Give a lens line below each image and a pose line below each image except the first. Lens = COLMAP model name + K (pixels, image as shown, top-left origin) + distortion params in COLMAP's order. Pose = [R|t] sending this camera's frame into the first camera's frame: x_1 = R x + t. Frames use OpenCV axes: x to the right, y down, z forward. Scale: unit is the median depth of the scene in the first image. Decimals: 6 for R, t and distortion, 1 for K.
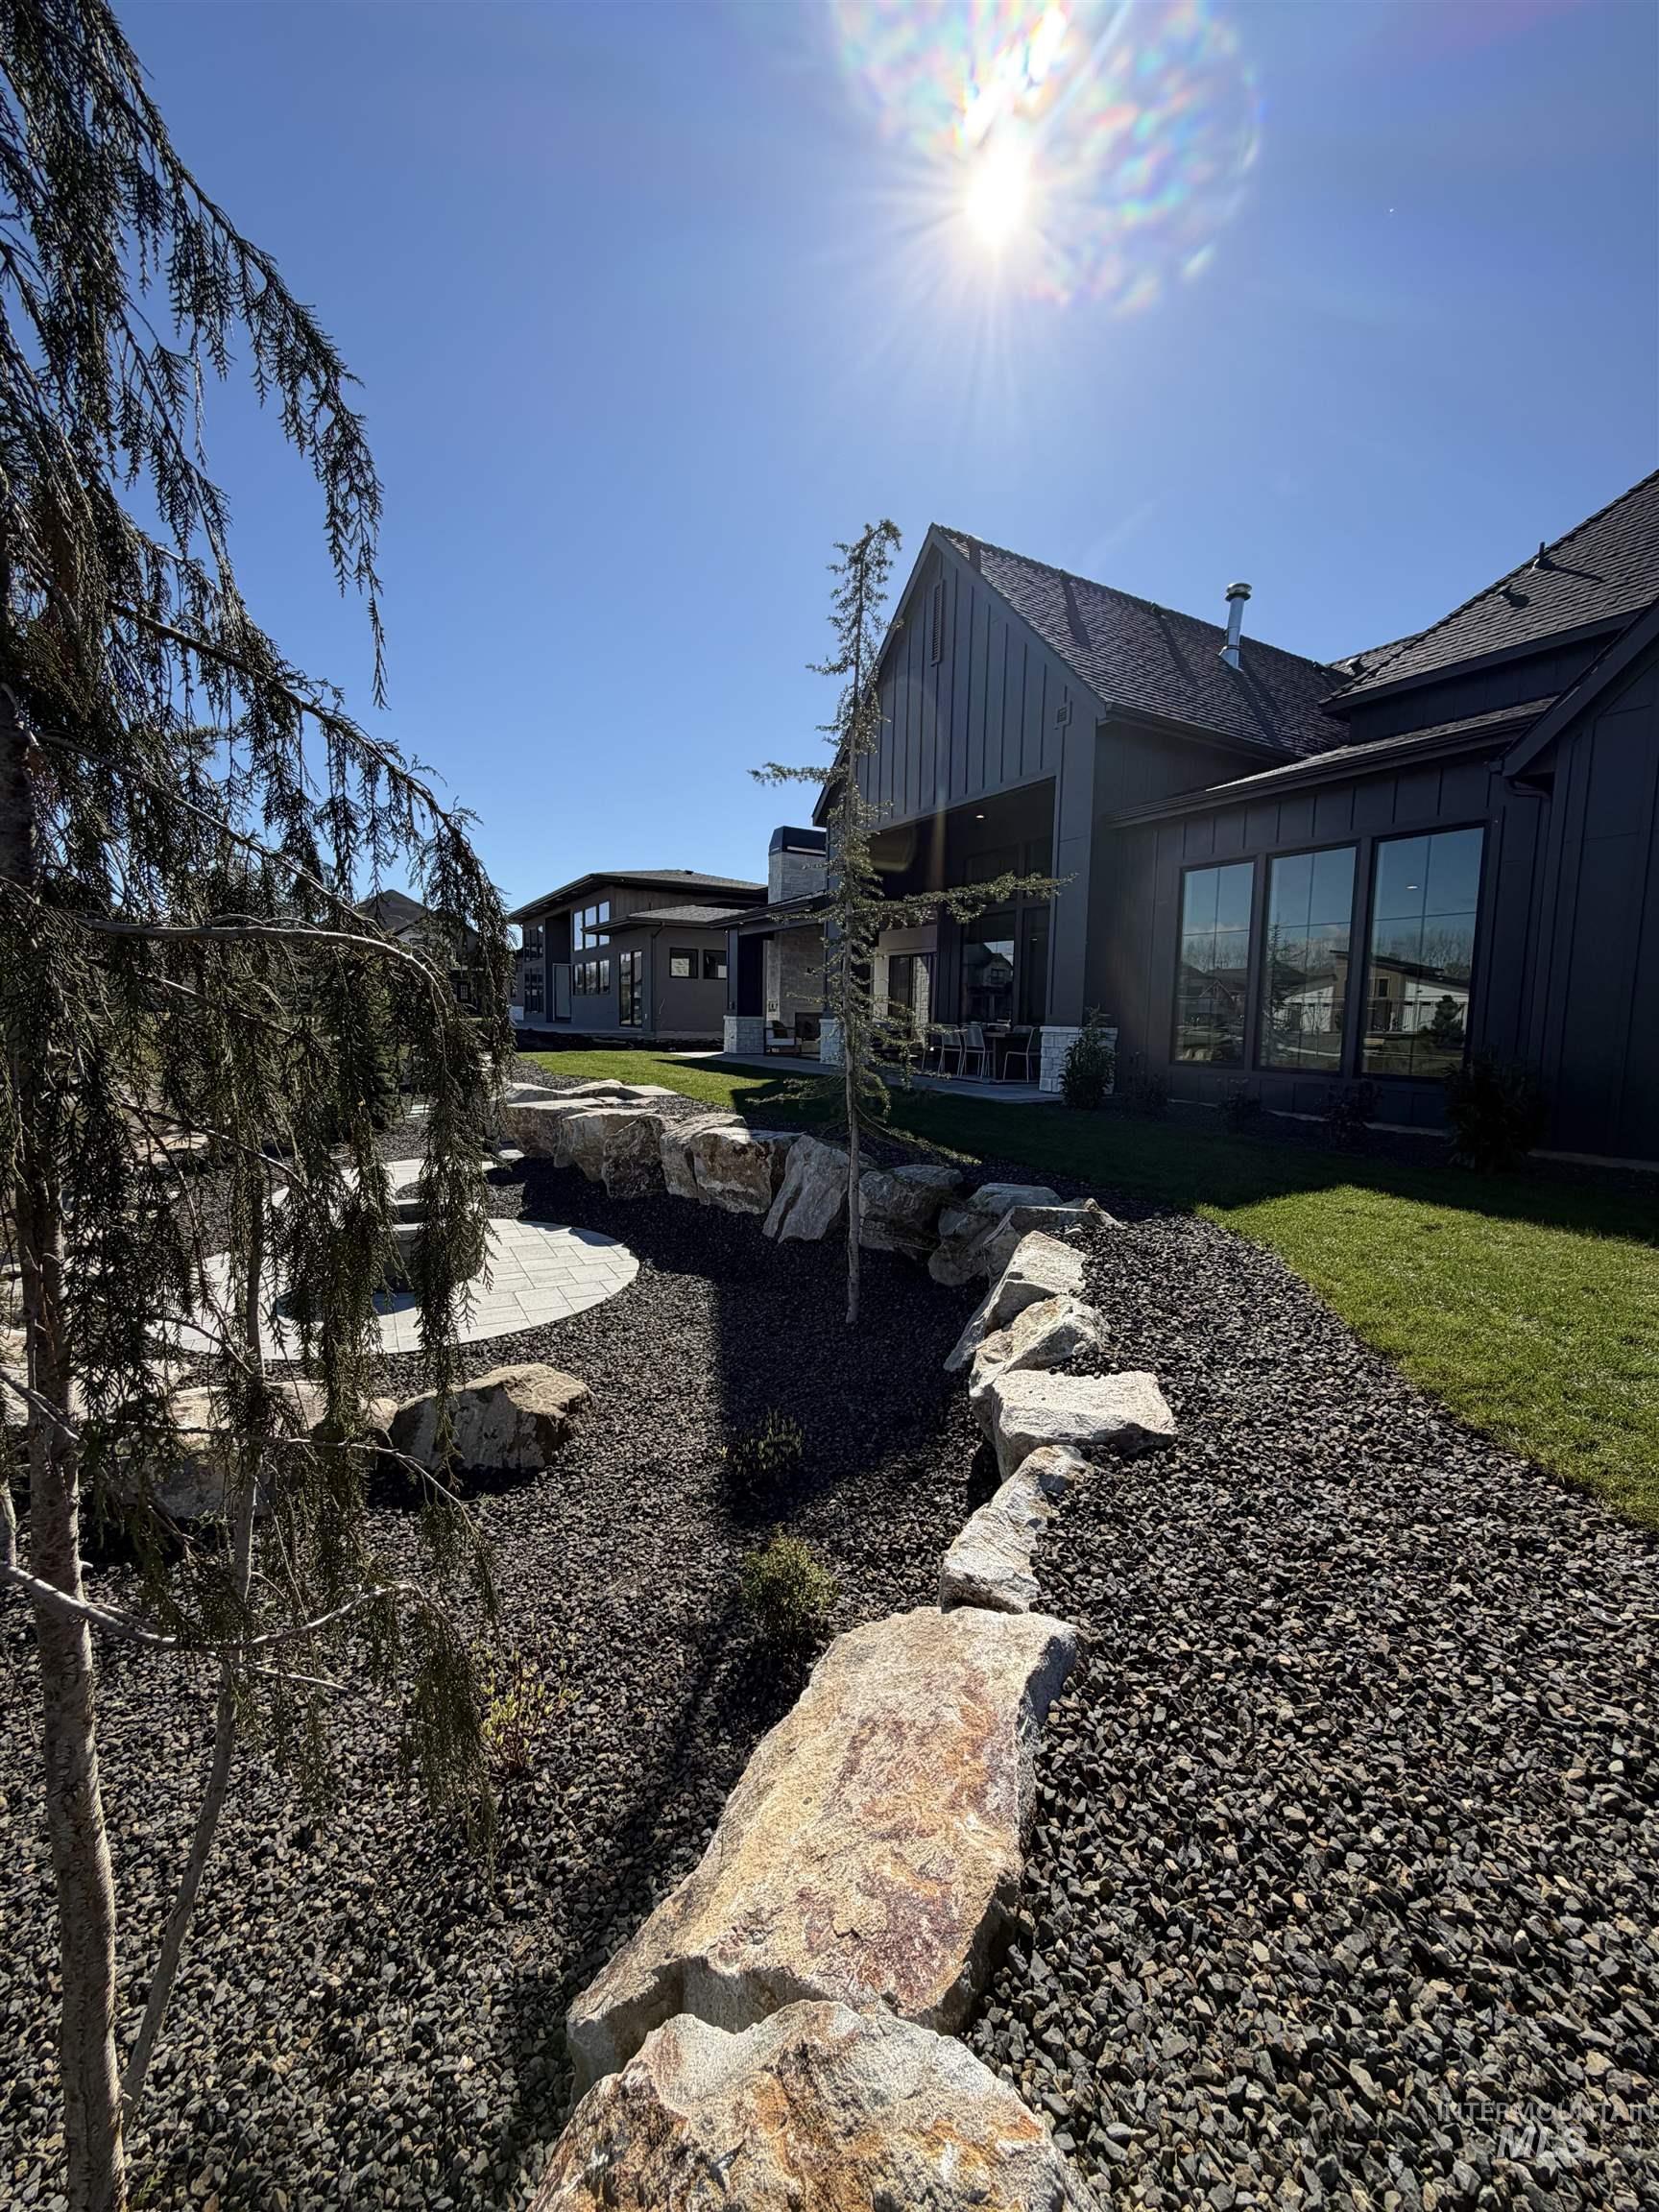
lens RADIAL K [[881.2, 0, 826.1], [0, 881.2, 1104.7], [0, 0, 1]] dist [0.000118, 0.000079]
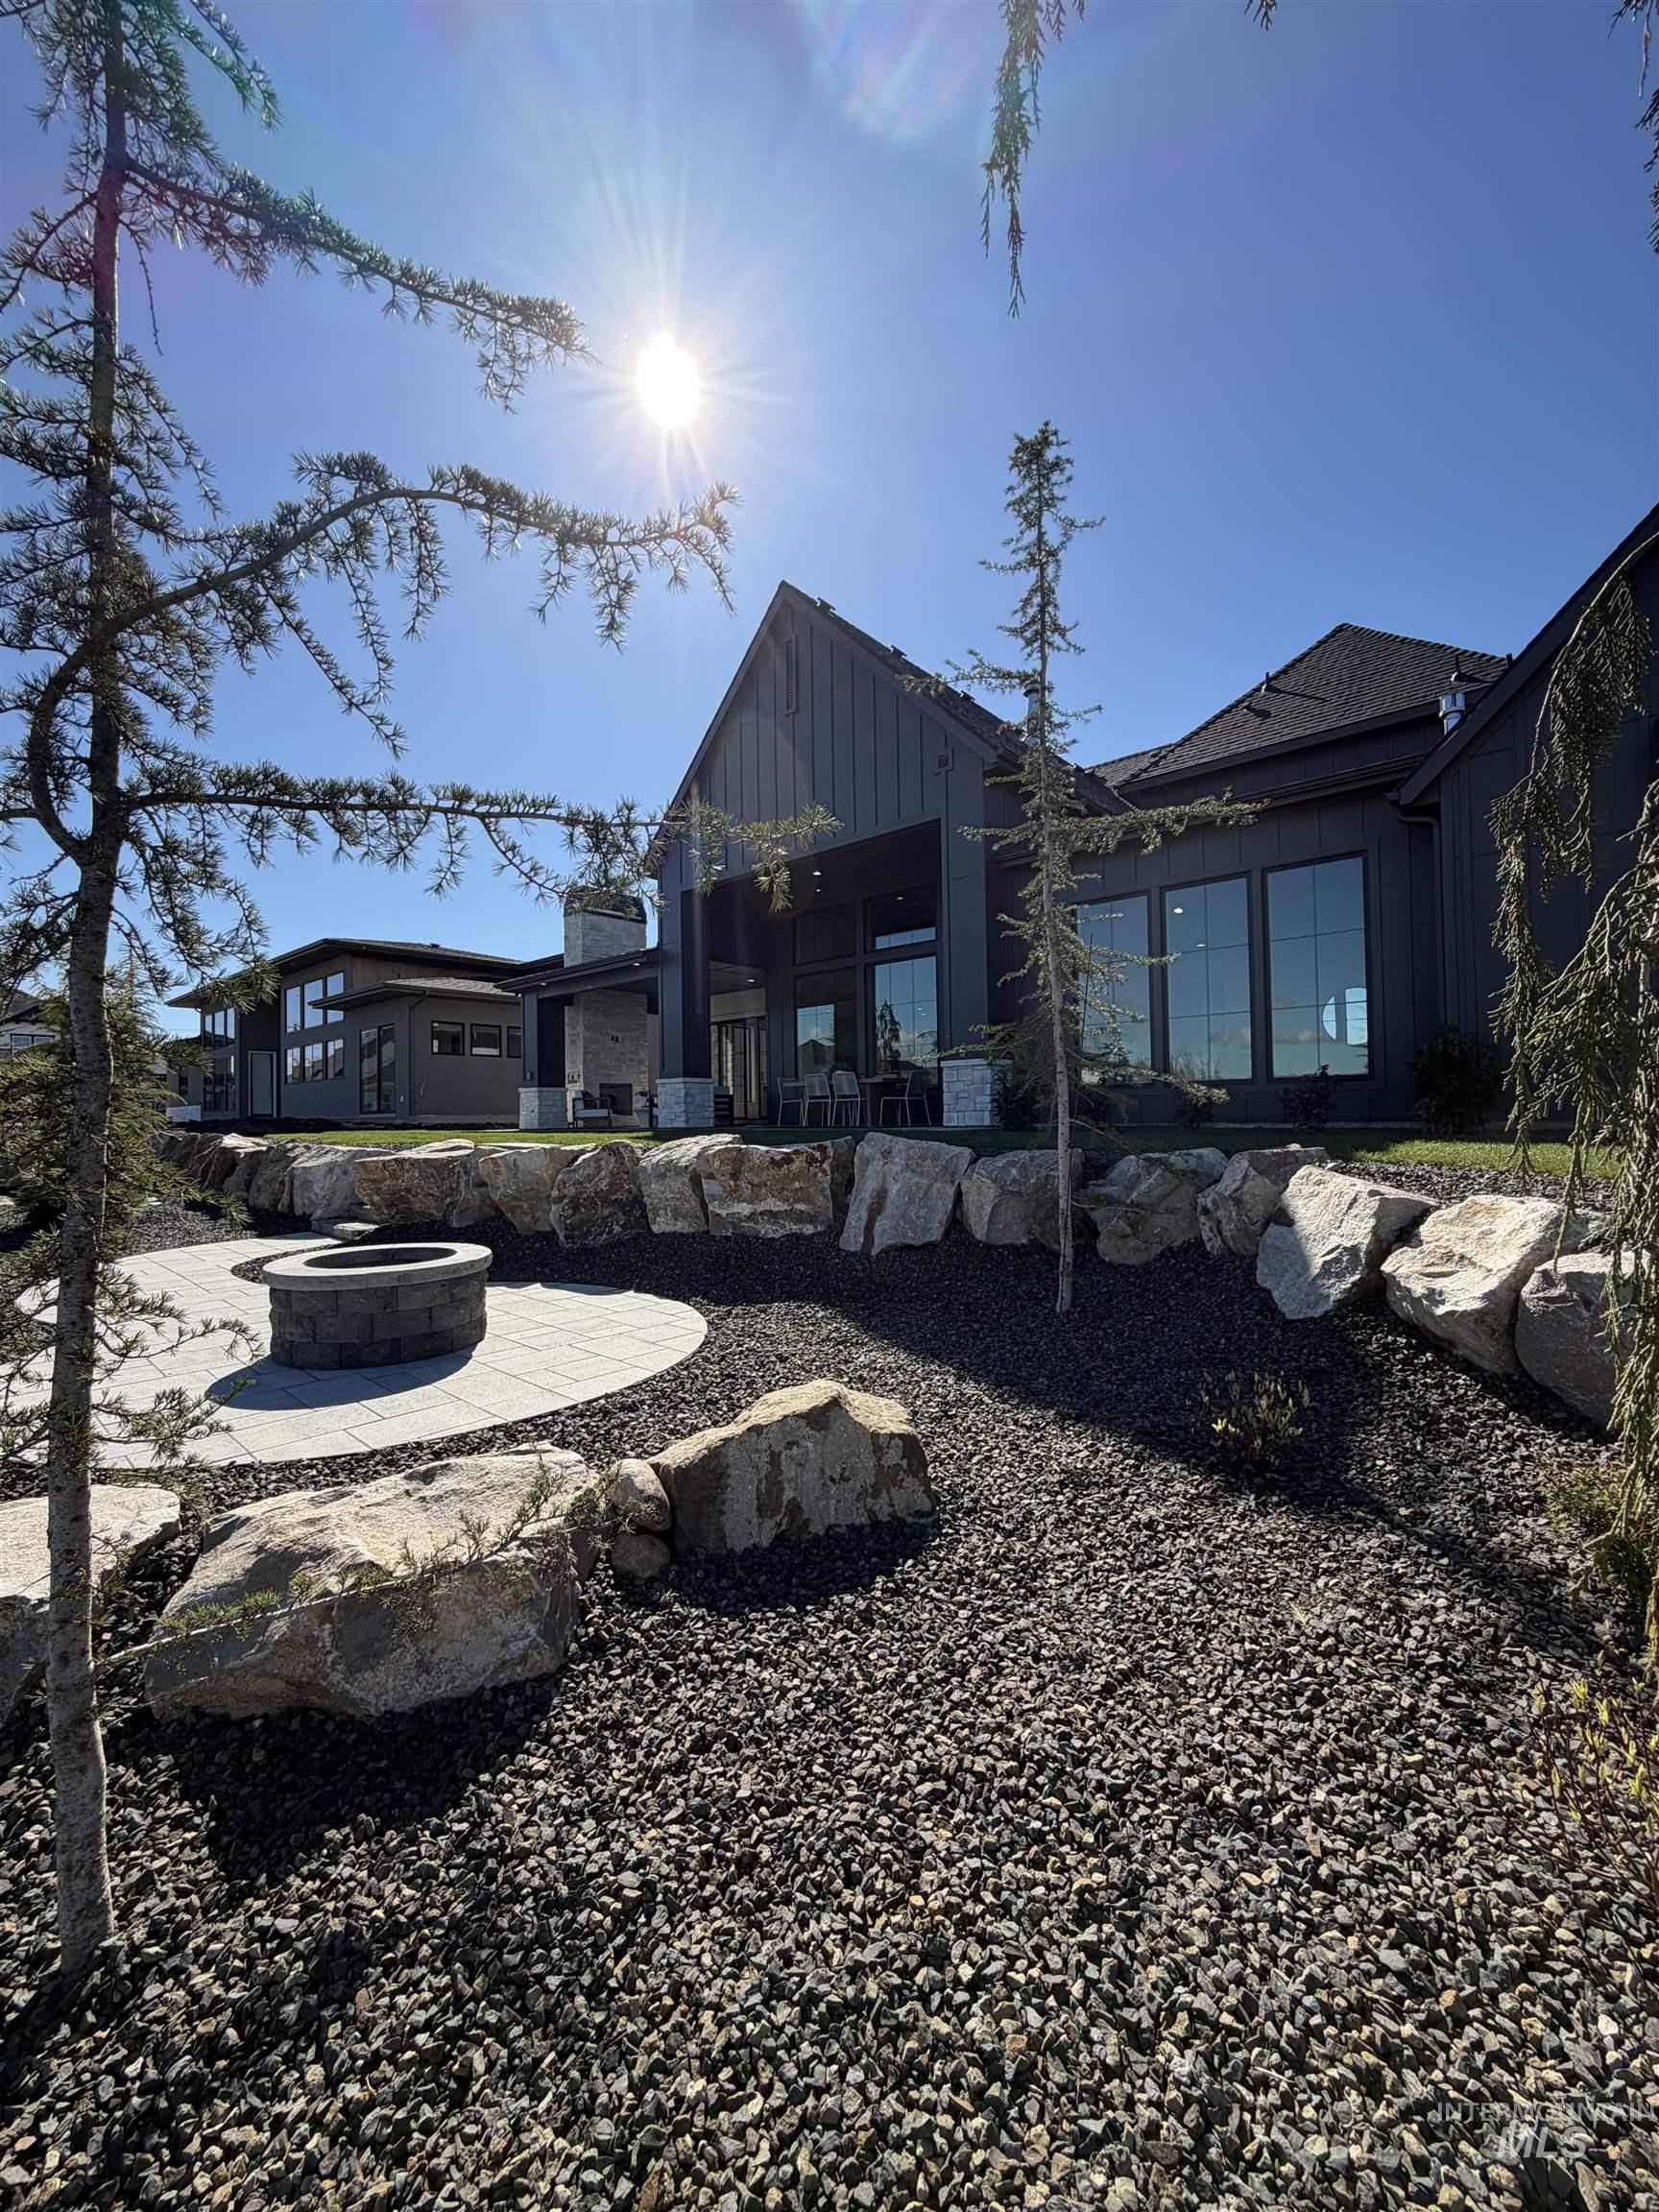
lens RADIAL K [[881.2, 0, 830.6], [0, 881.2, 1106.3], [0, 0, 1]] dist [0.000118, 0.000079]
pose [[0.945017, -0.030662, 0.325581, -0.193139], [0.067247, 0.992538, -0.101716, 0.052582], [-0.320033, 0.118018, 0.940027, 0.107703]]
